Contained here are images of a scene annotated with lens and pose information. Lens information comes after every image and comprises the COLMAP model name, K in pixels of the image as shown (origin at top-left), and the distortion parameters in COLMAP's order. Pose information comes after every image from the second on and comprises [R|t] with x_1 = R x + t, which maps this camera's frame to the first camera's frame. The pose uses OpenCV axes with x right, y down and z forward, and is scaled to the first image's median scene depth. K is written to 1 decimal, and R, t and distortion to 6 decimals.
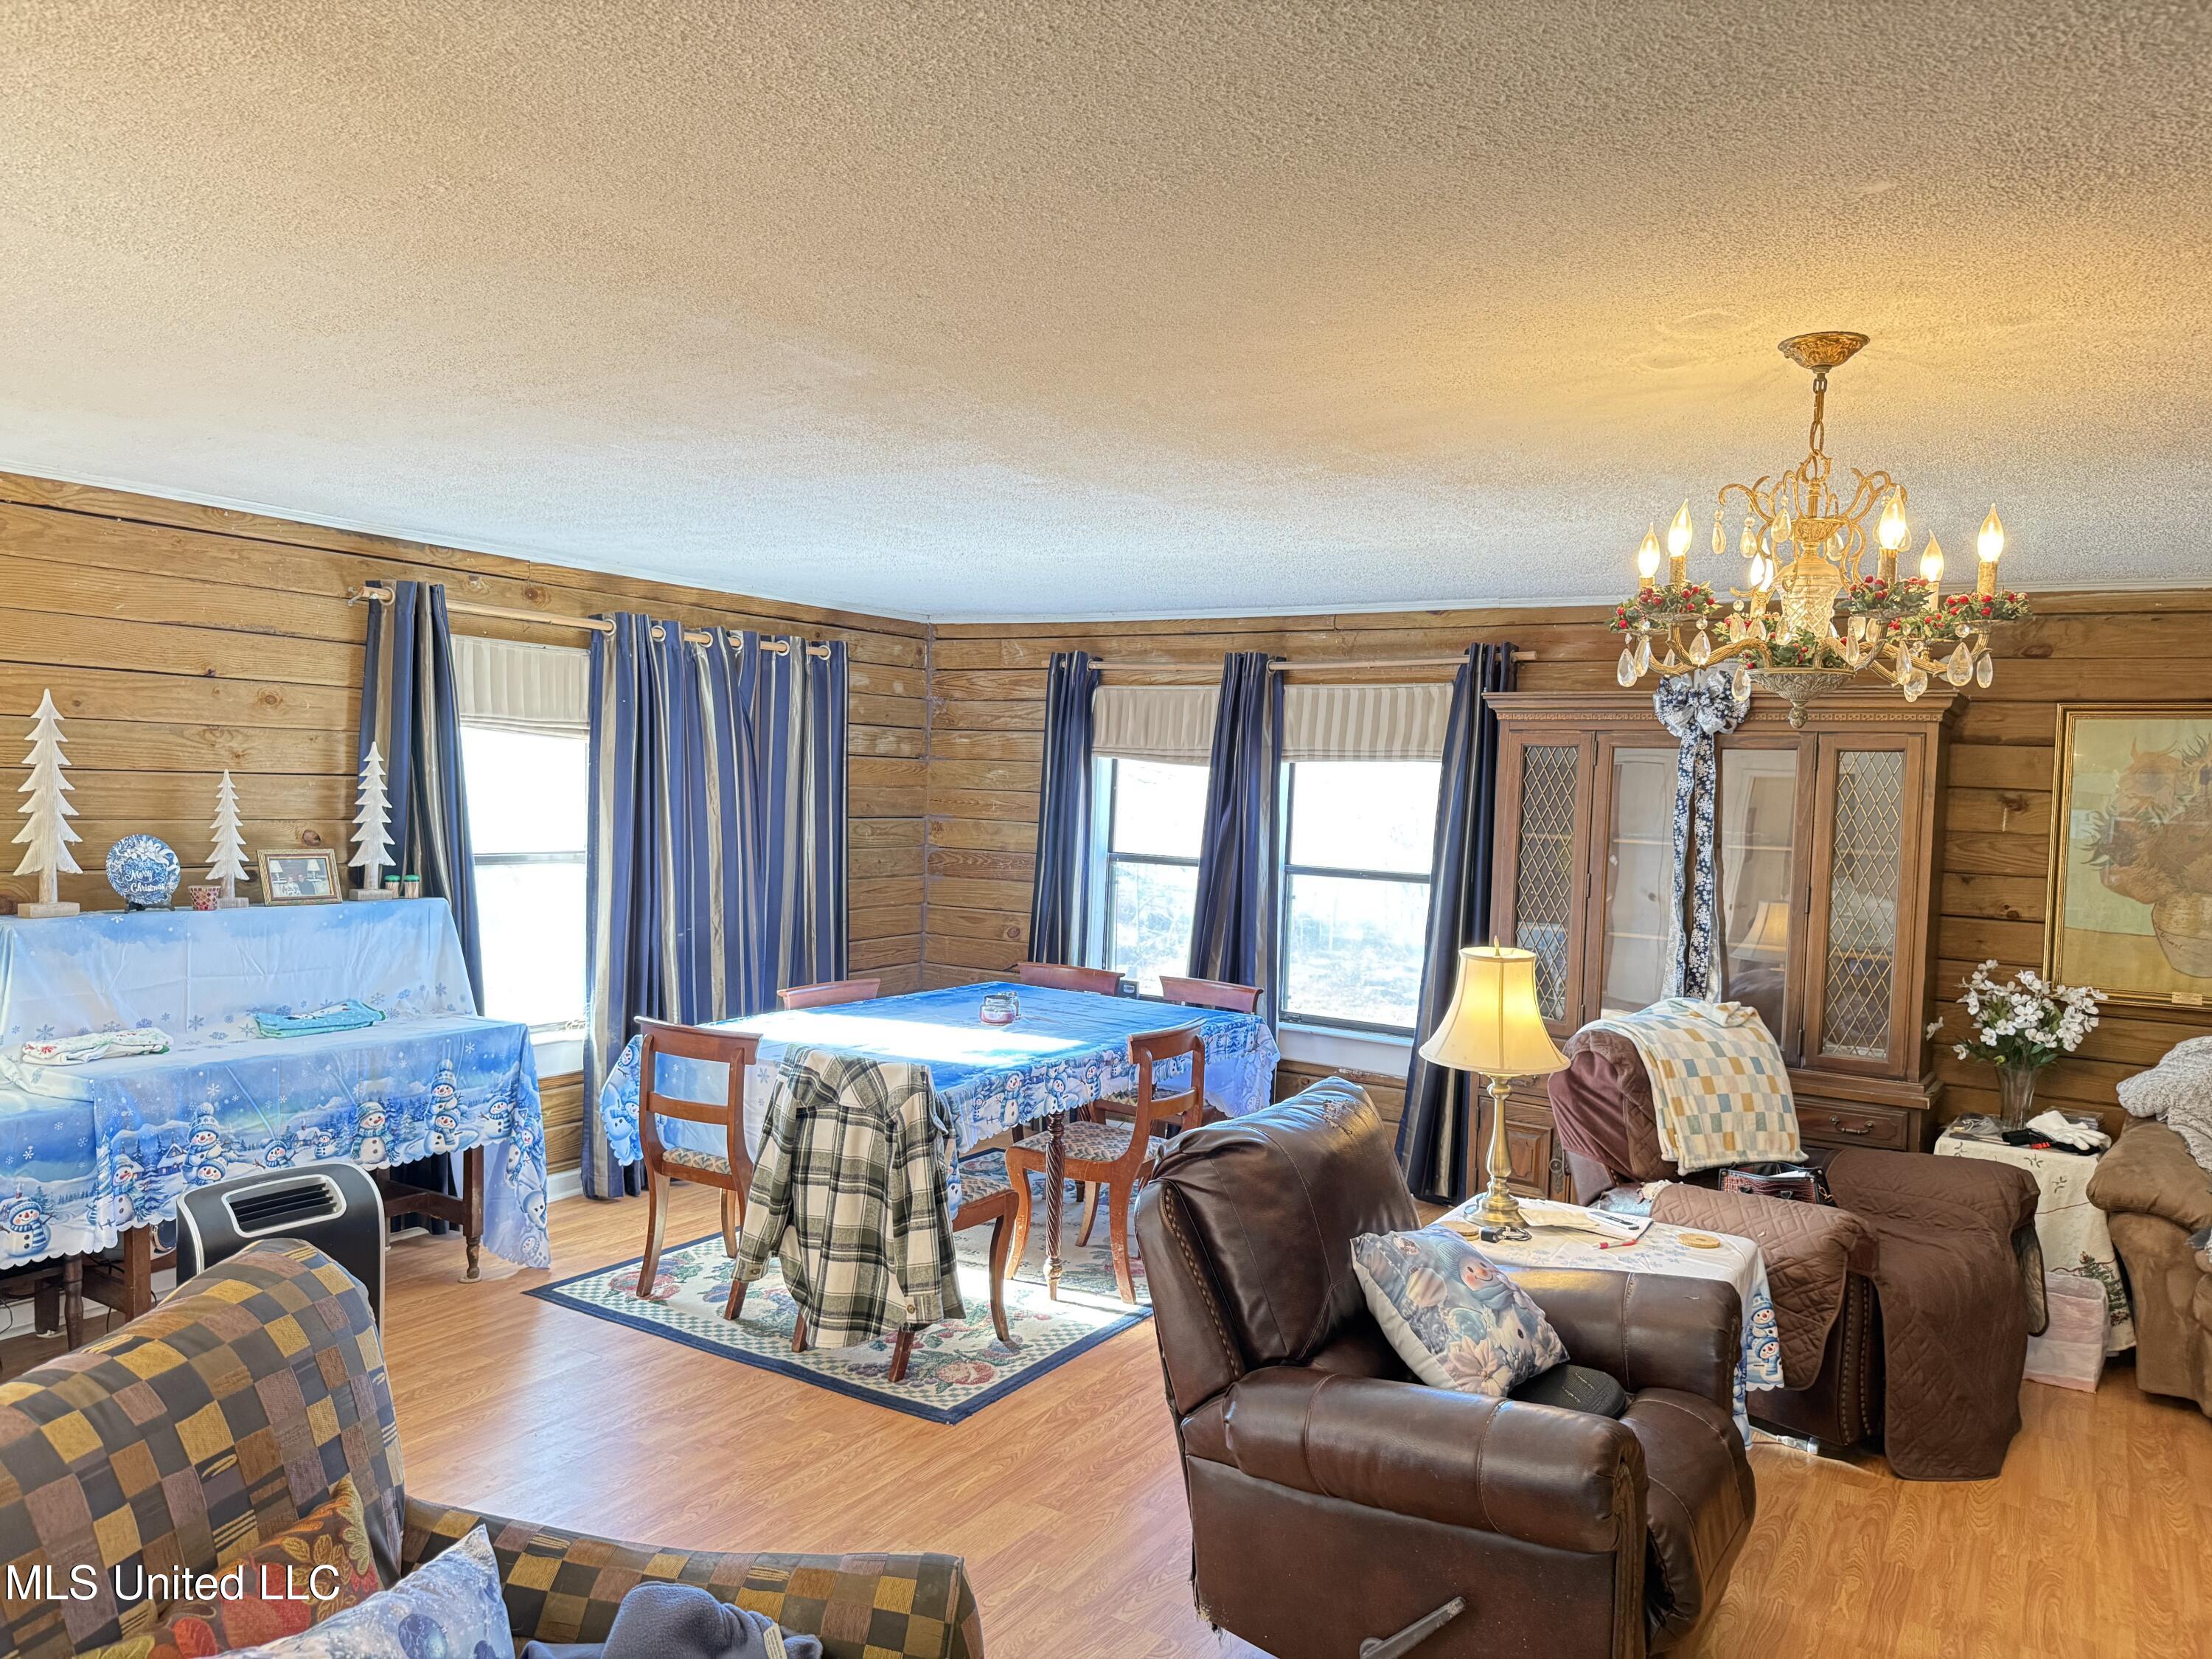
lens RADIAL K [[1546.1, 0, 1112.7], [0, 1546.1, 819.3], [0, 0, 1]] dist [0.054506, -0.063326]
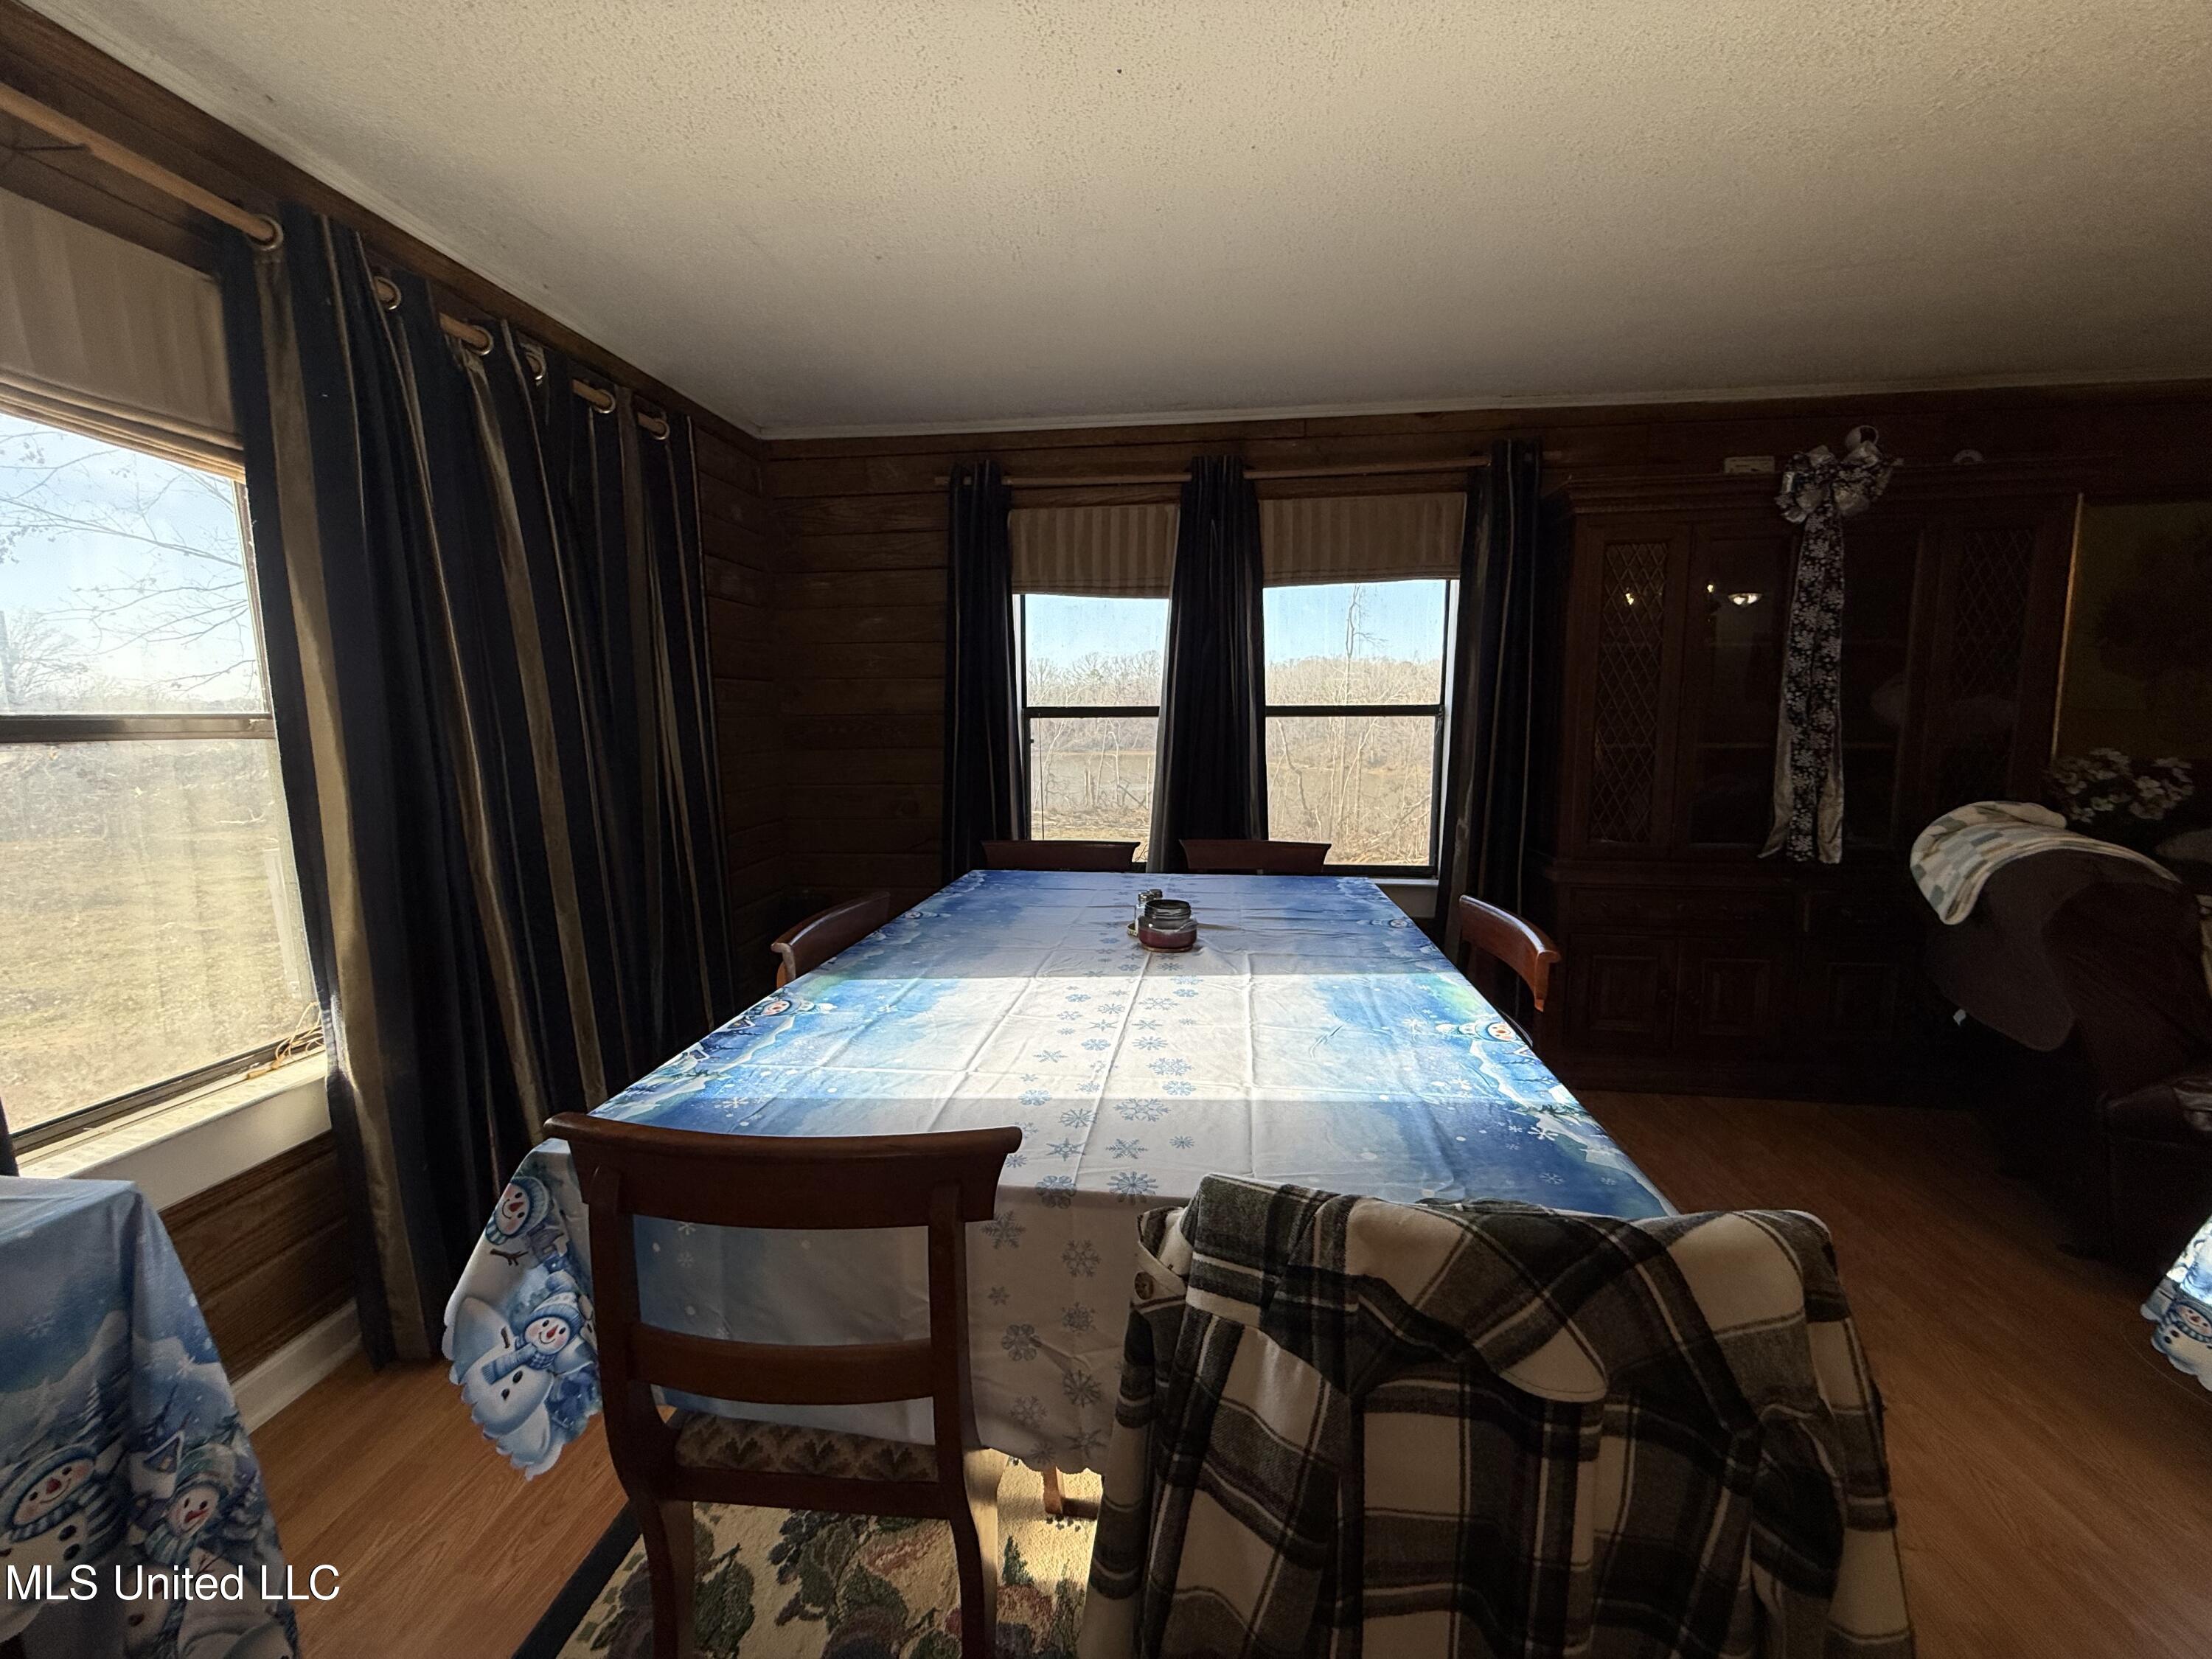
lens RADIAL K [[877.2, 0, 1096.0], [0, 877.2, 819.5], [0, 0, 1]] dist [0.001727, -0.000229]
pose [[0.905007, -0.095453, 0.414550, -0.228966], [0.051185, 0.991854, 0.116640, 0.037226], [-0.422307, -0.084341, 0.902521, 0.658544]]
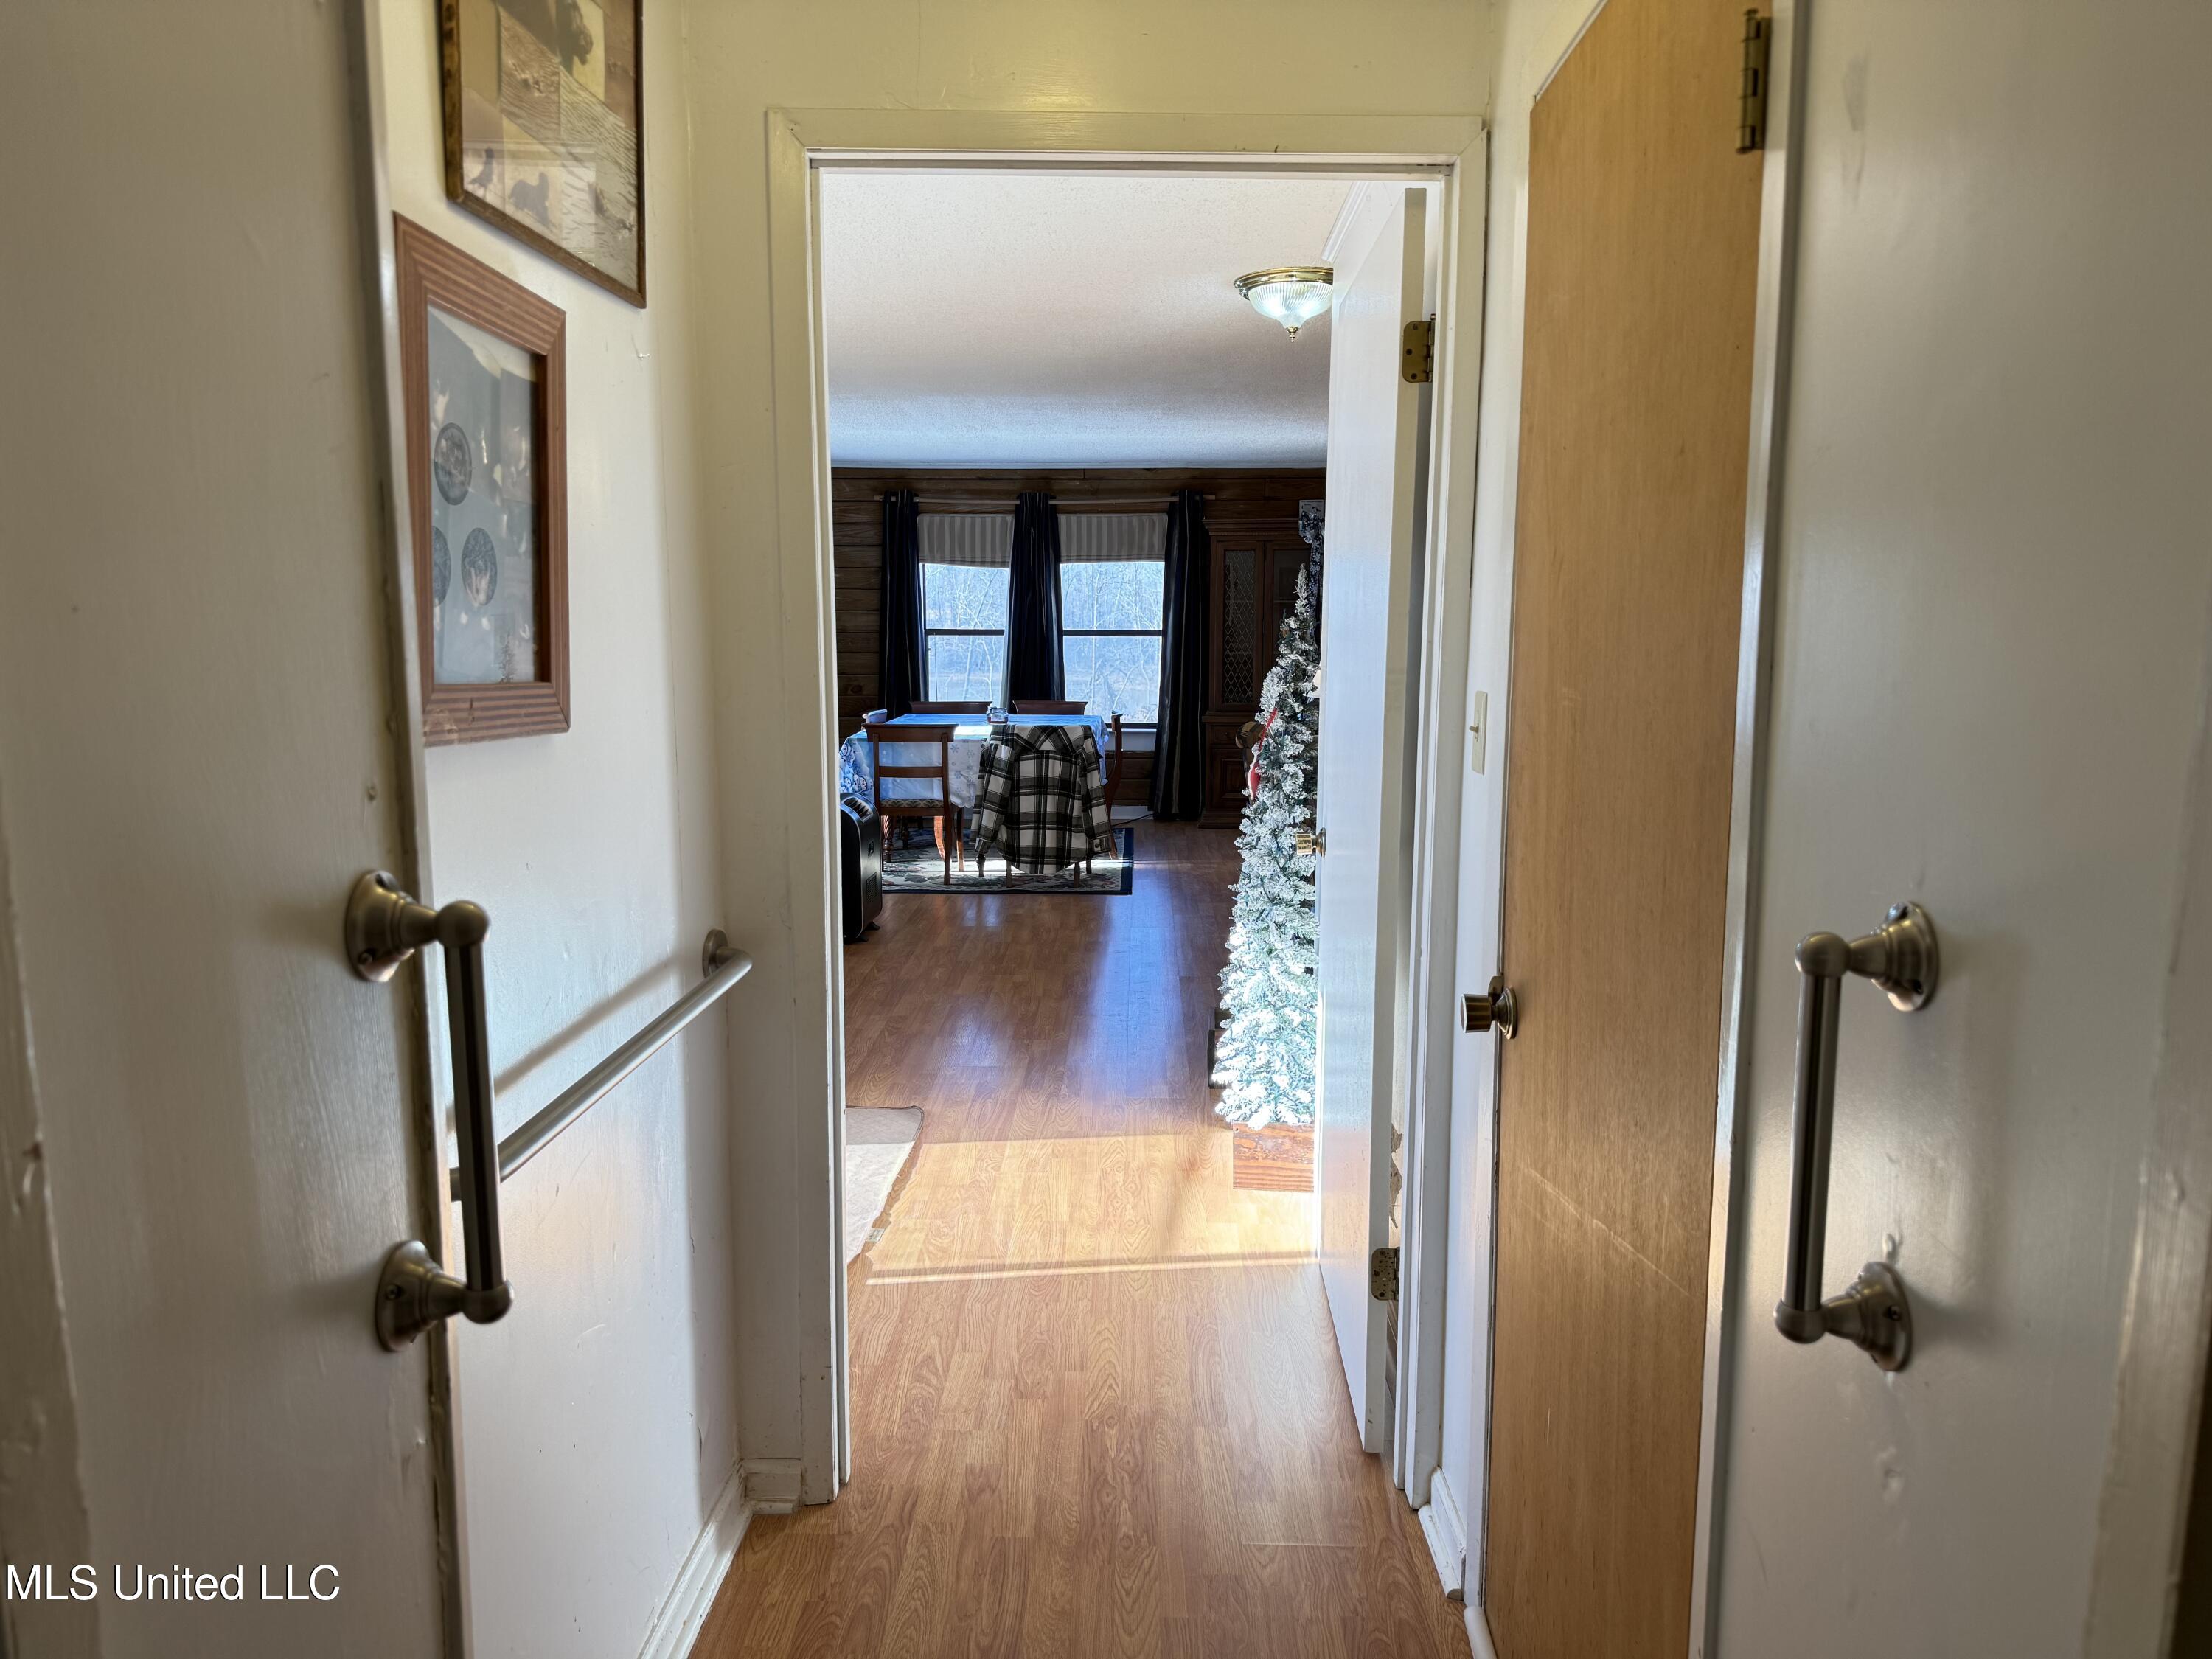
lens RADIAL K [[1552.9, 0, 1102.5], [0, 1552.9, 843.6], [0, 0, 1]] dist [0.056221, 0.000336]
pose [[0.860697, -0.114756, 0.496016, -0.791889], [0.042998, 0.987170, 0.153775, 0.004763], [-0.507299, -0.111026, 0.854588, -0.504721]]
